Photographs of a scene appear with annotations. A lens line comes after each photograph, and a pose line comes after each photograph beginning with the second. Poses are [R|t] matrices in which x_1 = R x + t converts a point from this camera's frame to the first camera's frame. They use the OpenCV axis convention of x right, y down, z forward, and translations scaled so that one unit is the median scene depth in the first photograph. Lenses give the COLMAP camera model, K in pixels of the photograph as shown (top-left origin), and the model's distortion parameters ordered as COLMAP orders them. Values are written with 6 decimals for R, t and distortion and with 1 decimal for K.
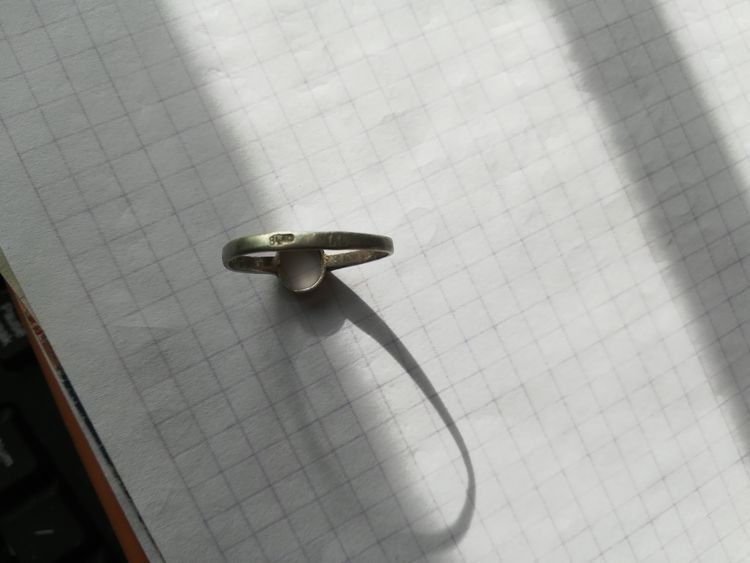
lens RADIAL K [[598.1, 0, 375.0], [0, 598.1, 281.5], [0, 0, 1]] dist [0.039858, -0.168132]
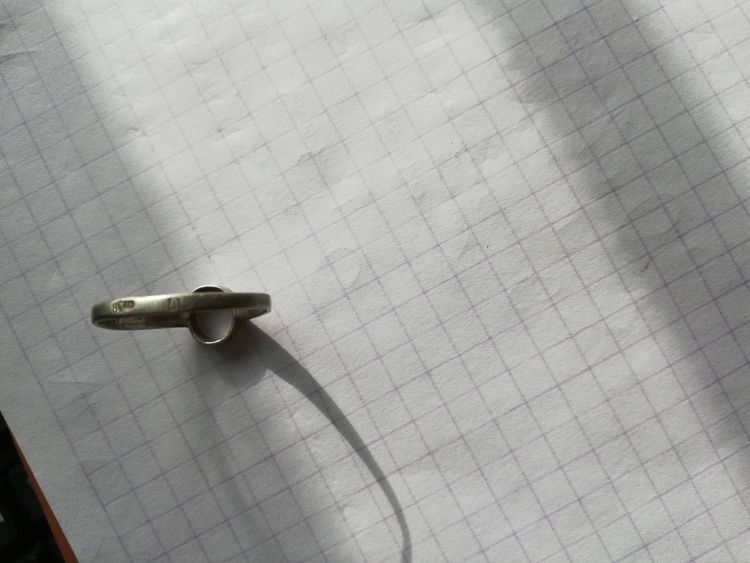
lens RADIAL K [[598.1, 0, 375.0], [0, 598.1, 281.5], [0, 0, 1]] dist [0.039858, -0.168132]
pose [[0.970851, -0.047623, -0.234905, 0.351555], [0.046065, 0.998865, -0.012120, -0.057837], [0.235216, 0.000946, 0.971943, 0.093303]]
